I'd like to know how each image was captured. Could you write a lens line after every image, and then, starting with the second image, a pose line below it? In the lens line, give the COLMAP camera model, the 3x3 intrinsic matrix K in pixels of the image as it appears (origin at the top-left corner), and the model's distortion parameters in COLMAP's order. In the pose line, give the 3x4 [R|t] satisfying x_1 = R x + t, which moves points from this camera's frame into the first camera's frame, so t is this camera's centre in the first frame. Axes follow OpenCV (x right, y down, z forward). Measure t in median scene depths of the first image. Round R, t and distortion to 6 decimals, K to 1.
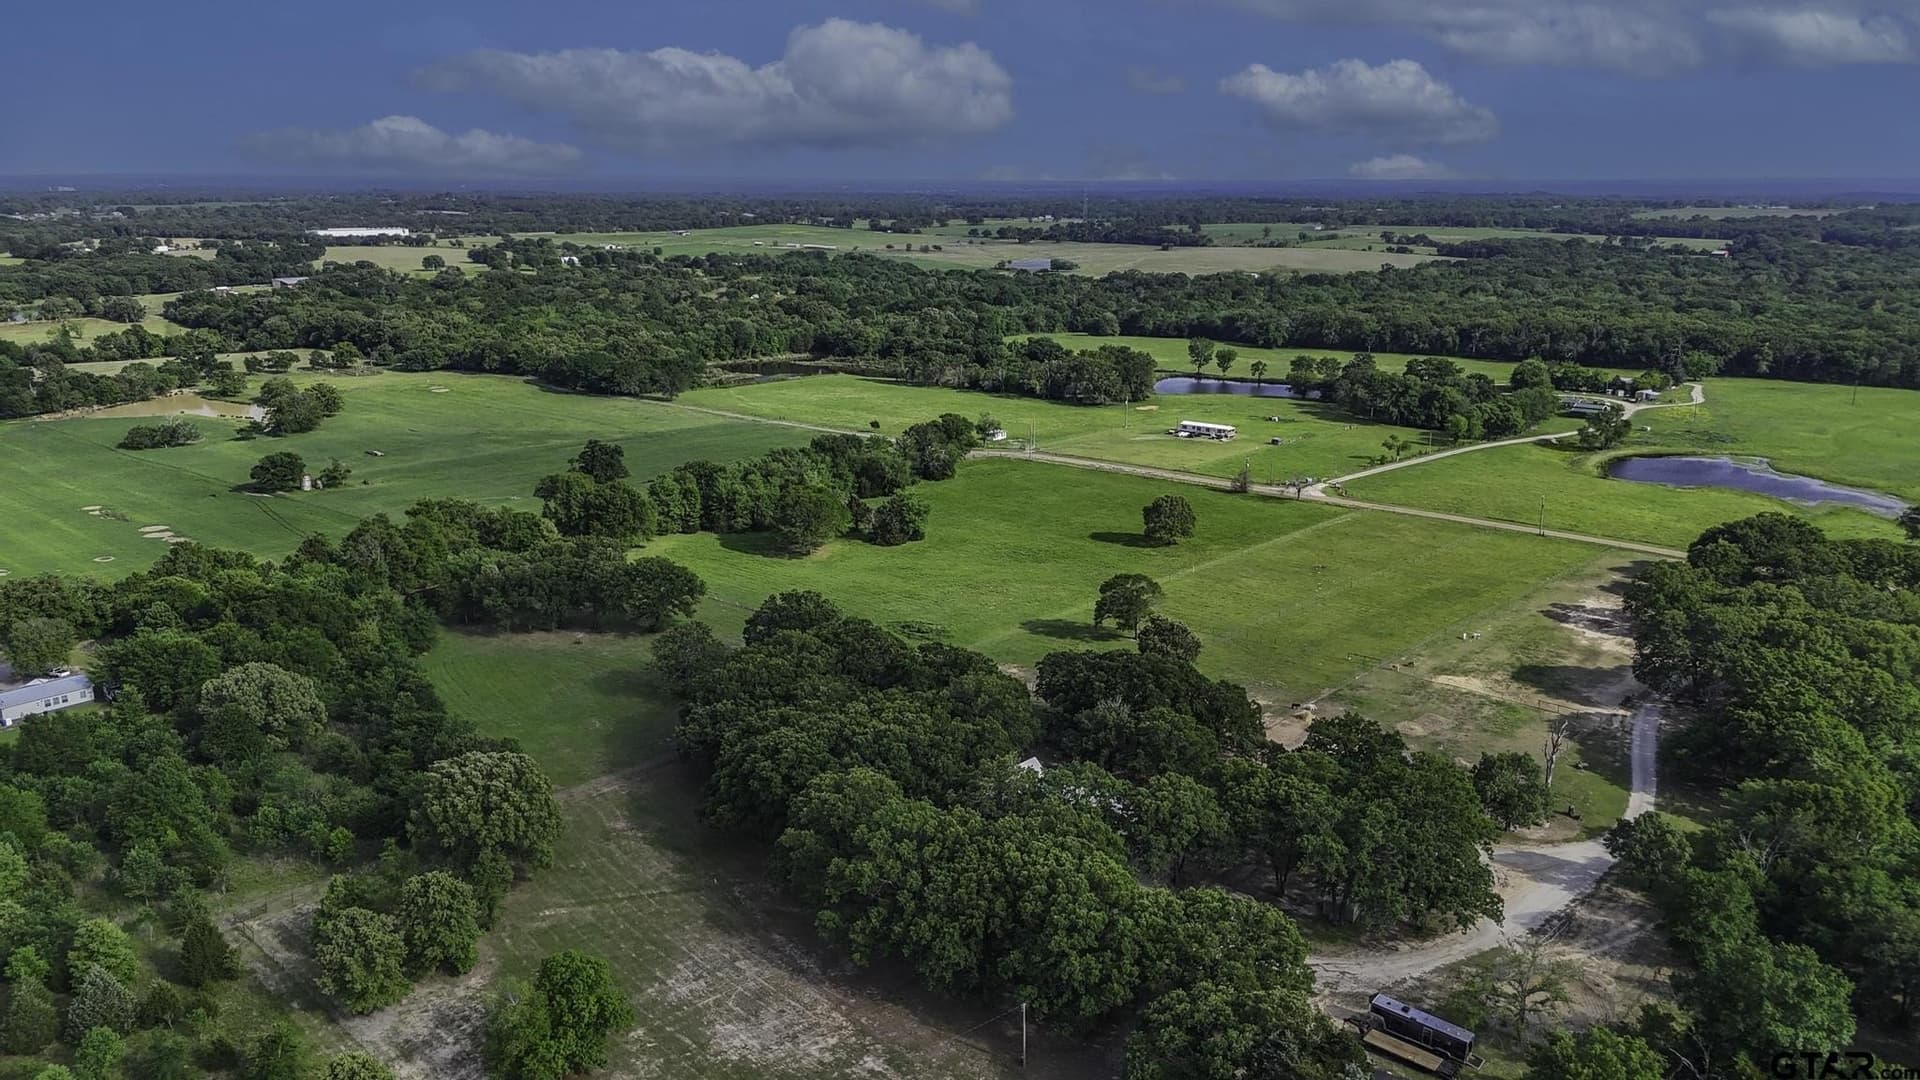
lens RADIAL K [[1425.9, 0, 960.7], [0, 1425.9, 539.2], [0, 0, 1]] dist [0.061396, -0.053098]
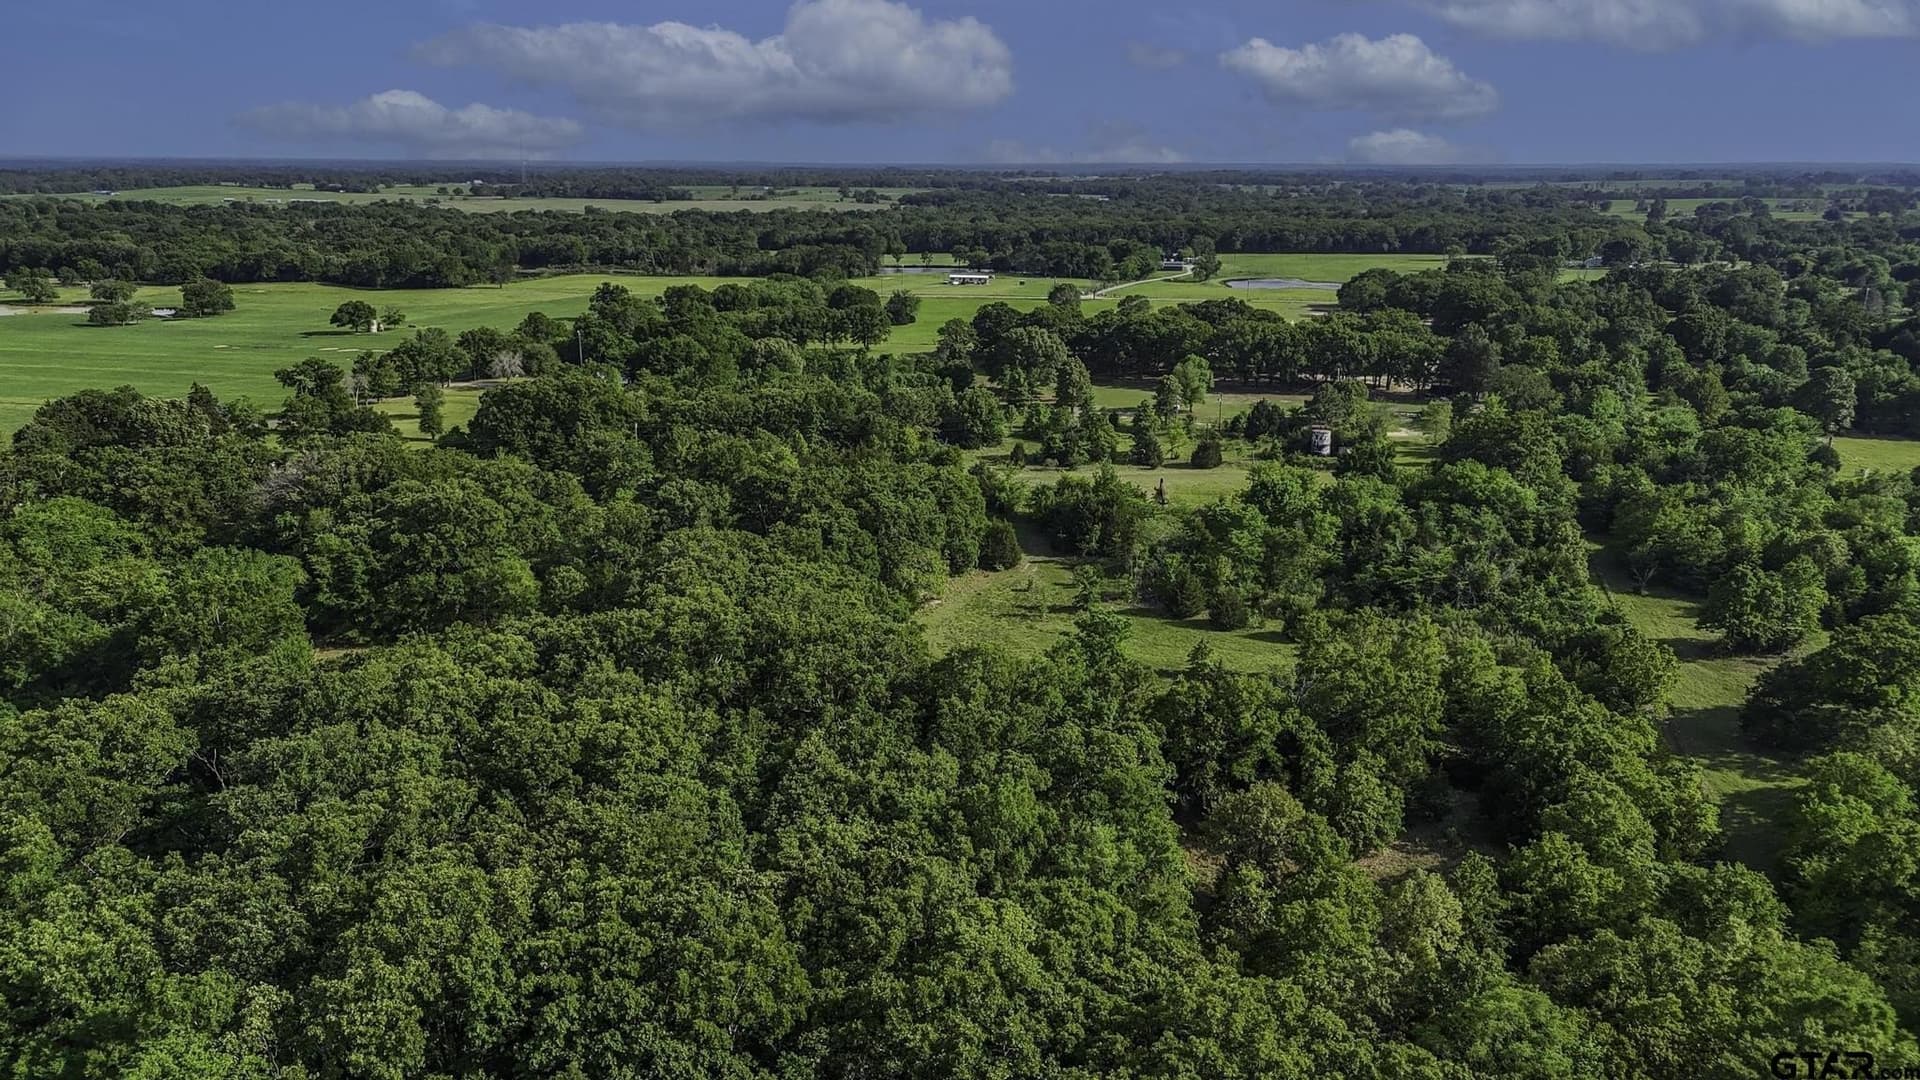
lens RADIAL K [[1425.9, 0, 973.8], [0, 1425.9, 532.5], [0, 0, 1]] dist [0.061396, -0.053098]
pose [[0.897595, -0.108506, 0.427259, -0.309267], [0.105549, 0.993941, 0.030679, 0.088295], [-0.427999, 0.017560, 0.903609, -0.194756]]
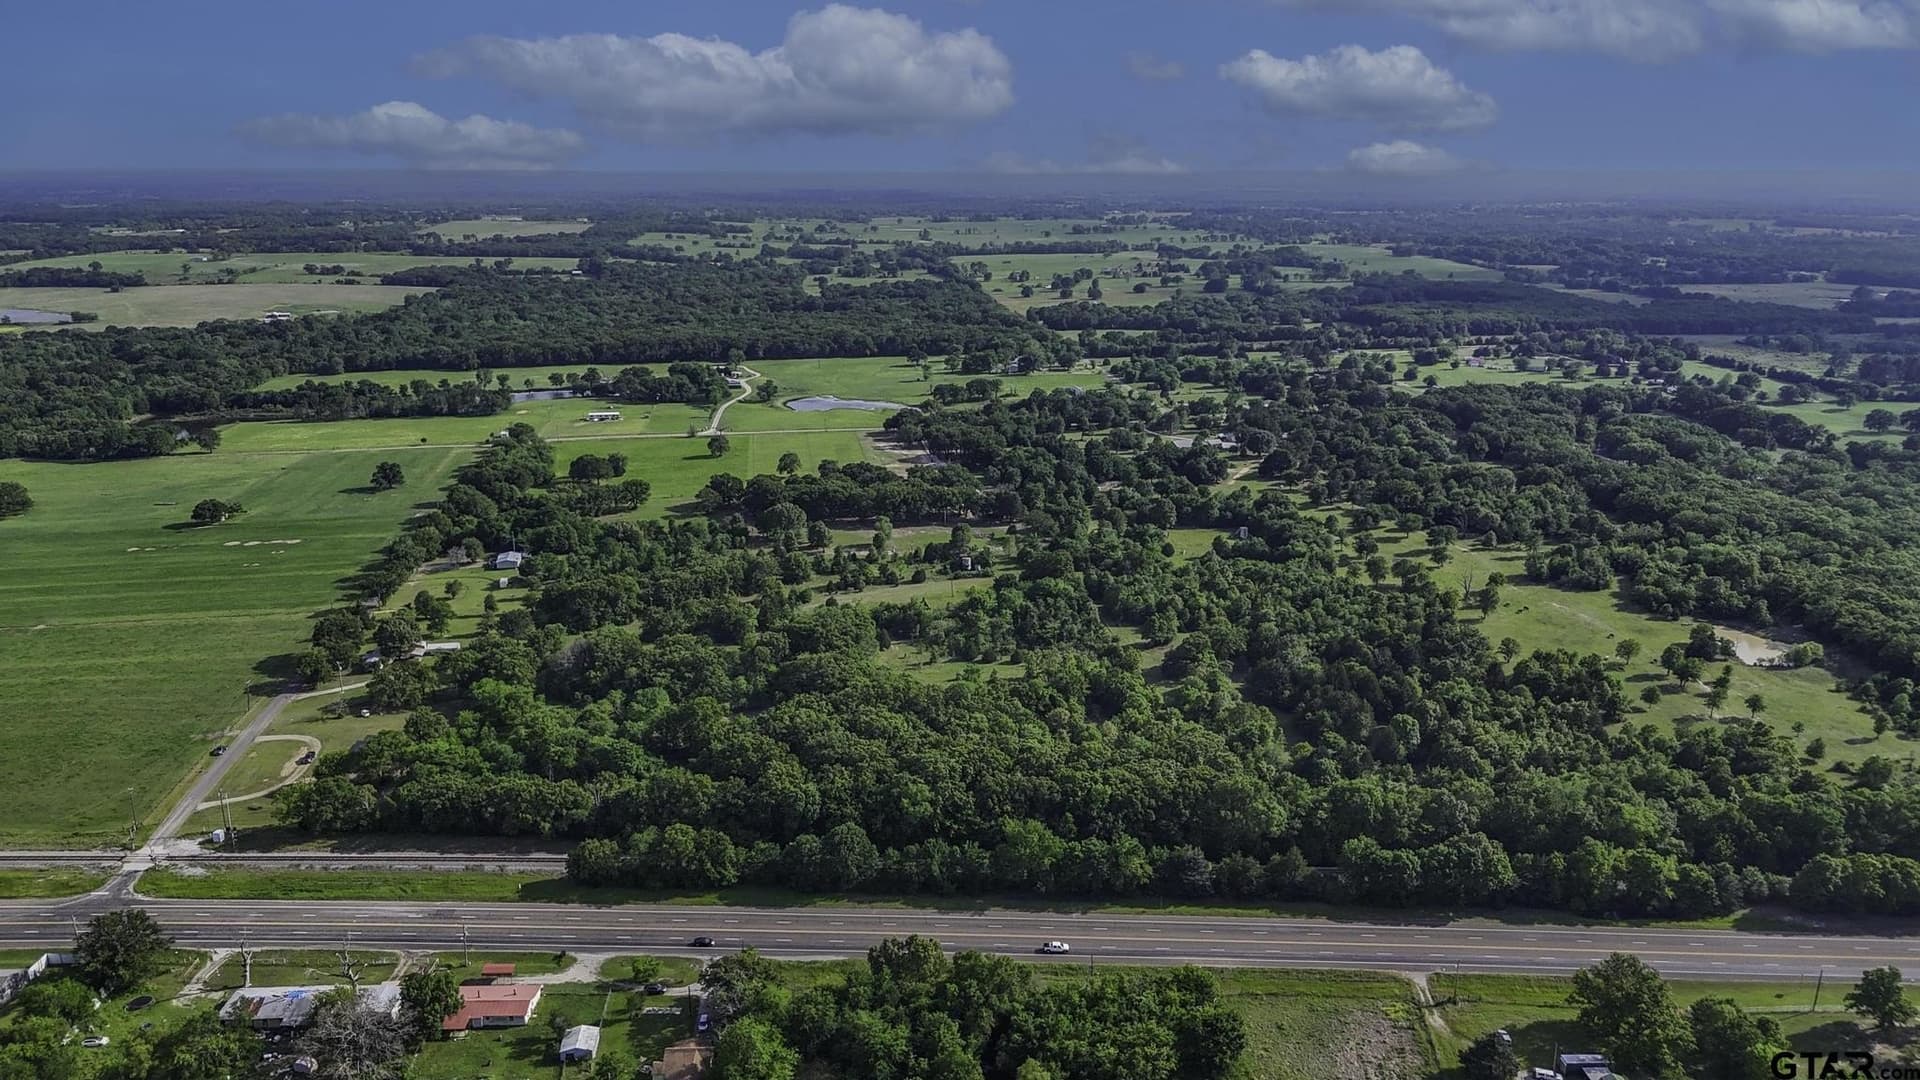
lens RADIAL K [[1425.9, 0, 960.9], [0, 1425.9, 533.6], [0, 0, 1]] dist [0.061396, -0.053098]
pose [[0.646492, -0.197713, 0.736856, -0.650575], [0.192256, 0.976886, 0.093439, -0.005951], [-0.738299, 0.081257, 0.669561, -0.427383]]
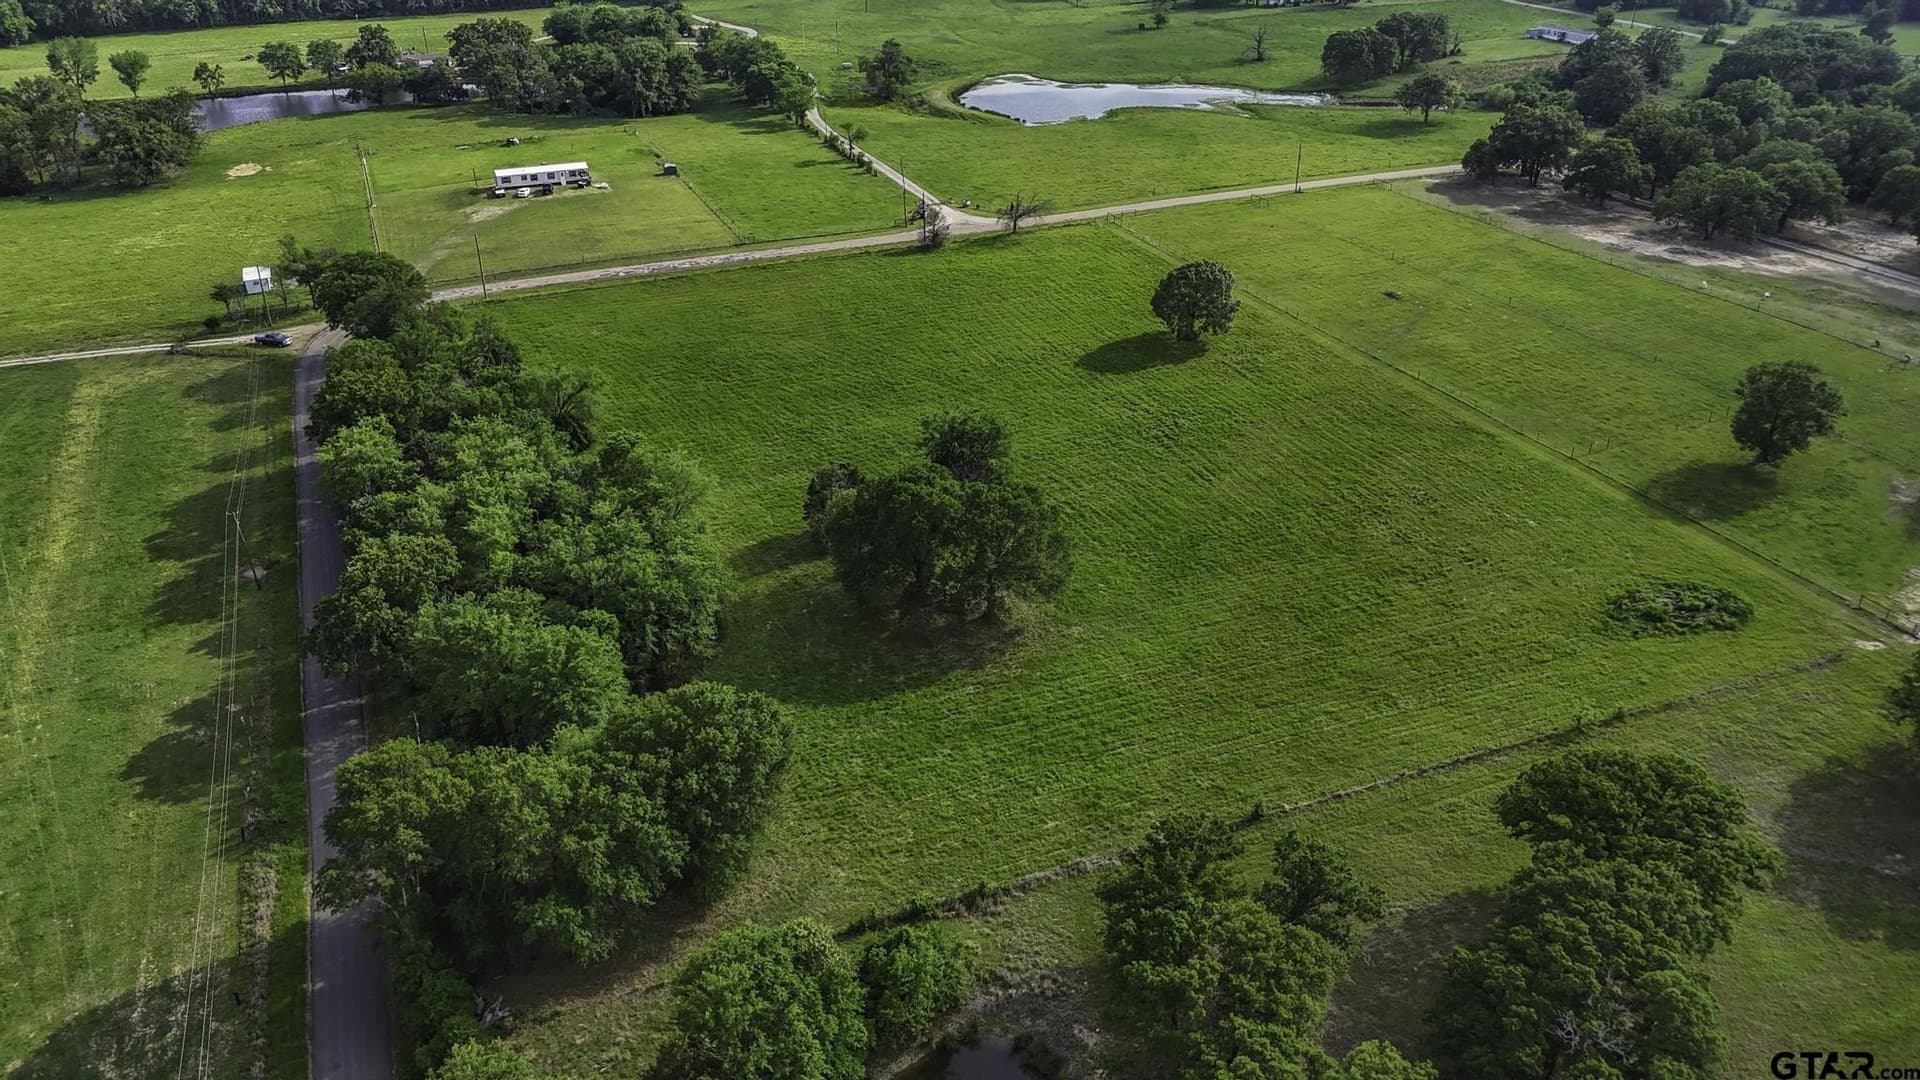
lens RADIAL K [[1425.9, 0, 961.7], [0, 1425.9, 535.3], [0, 0, 1]] dist [0.061396, -0.053098]
pose [[0.428345, -0.423207, 0.798384, -0.208893], [0.225808, 0.905644, 0.358914, -0.079595], [-0.874946, 0.026543, 0.483492, 0.367985]]
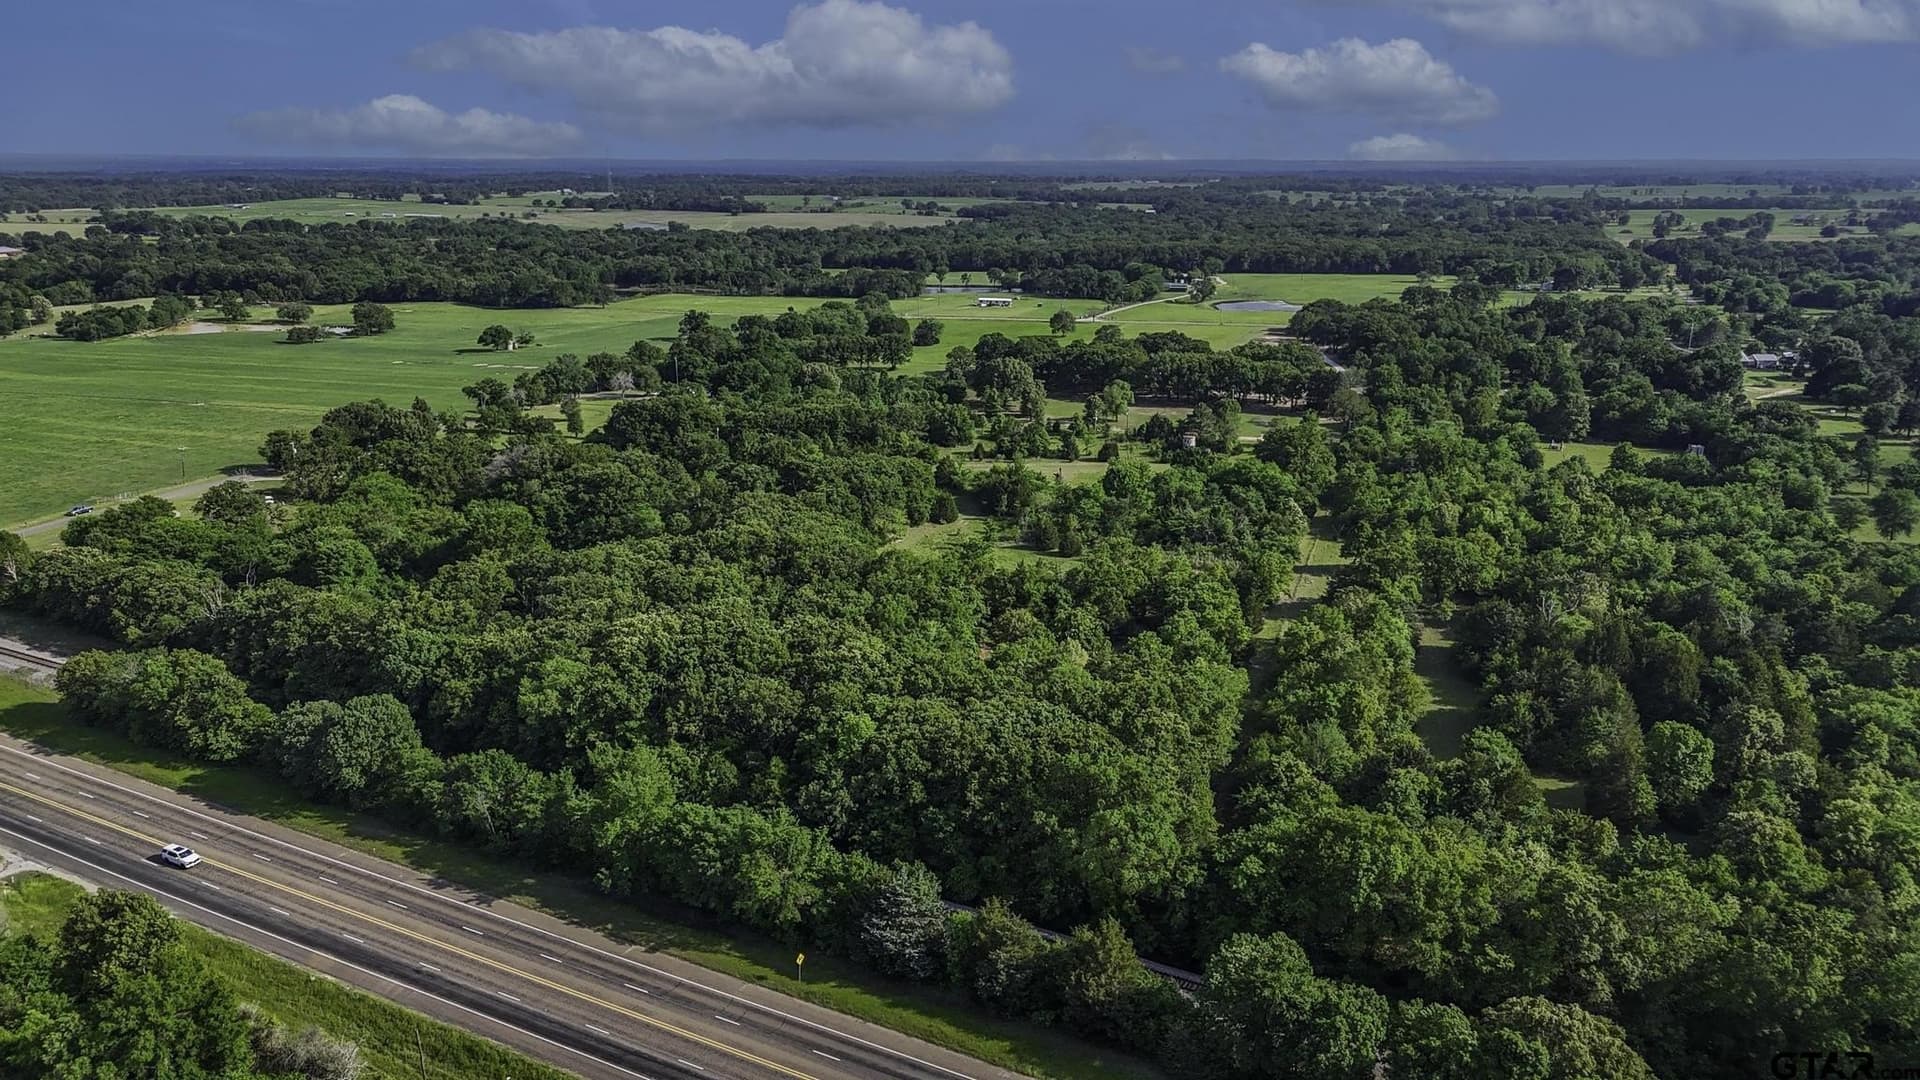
lens RADIAL K [[1425.9, 0, 966.6], [0, 1425.9, 546.4], [0, 0, 1]] dist [0.061396, -0.053098]
pose [[0.920545, -0.102671, 0.376902, -0.348927], [0.095741, 0.994714, 0.037130, 0.096198], [-0.378722, 0.001905, 0.925509, -0.362770]]
